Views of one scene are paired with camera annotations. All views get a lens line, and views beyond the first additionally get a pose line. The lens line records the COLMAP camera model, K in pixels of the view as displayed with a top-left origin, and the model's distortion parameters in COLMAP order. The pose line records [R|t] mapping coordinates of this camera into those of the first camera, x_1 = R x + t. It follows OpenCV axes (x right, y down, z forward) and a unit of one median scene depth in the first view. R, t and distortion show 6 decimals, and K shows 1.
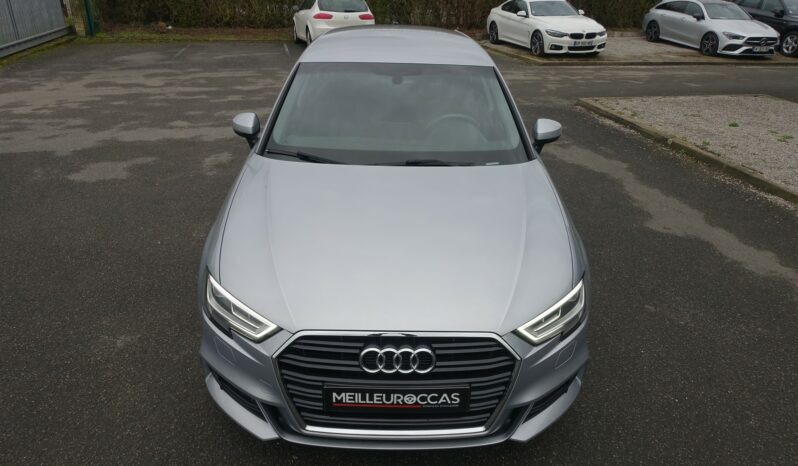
lens RADIAL K [[554.7, 0, 399.0], [0, 554.7, 233.0], [0, 0, 1]] dist [-0.001702, -0.001544]
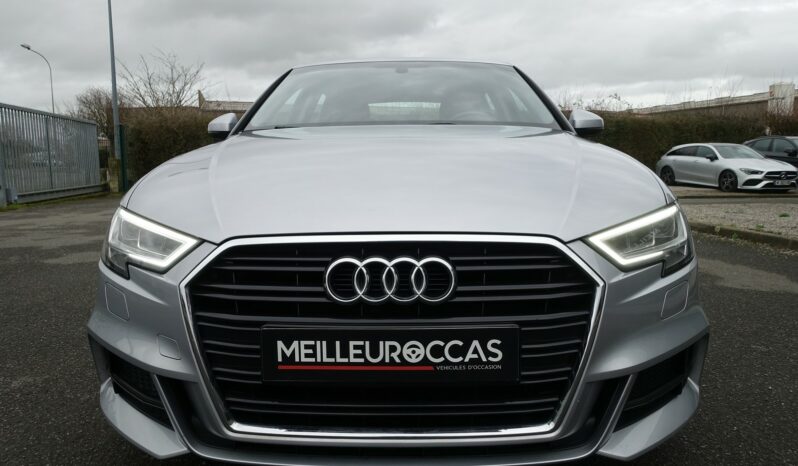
lens RADIAL K [[549.7, 0, 399.0], [0, 549.7, 233.0], [0, 0, 1]] dist [-0.002158, -0.001598]
pose [[0.998859, -0.026507, -0.039725, 0.029742], [0.012643, 0.948911, -0.315290, 0.350510], [0.046053, 0.314428, 0.948163, 0.421929]]
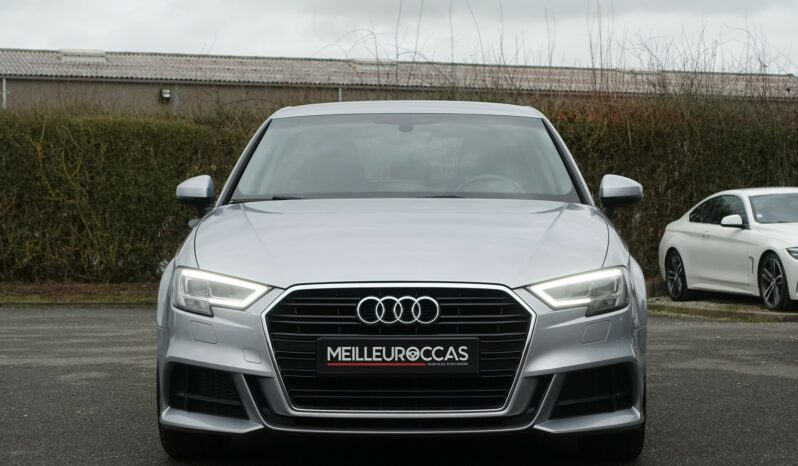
lens RADIAL K [[1855.0, 0, 399.0], [0, 1855.0, 233.0], [0, 0, 1]] dist [-0.025112, -0.235385]
pose [[0.999160, -0.024554, -0.032801, 0.098602], [0.008088, 0.902994, -0.429577, 1.379600], [0.040166, 0.428951, 0.902434, -1.760079]]
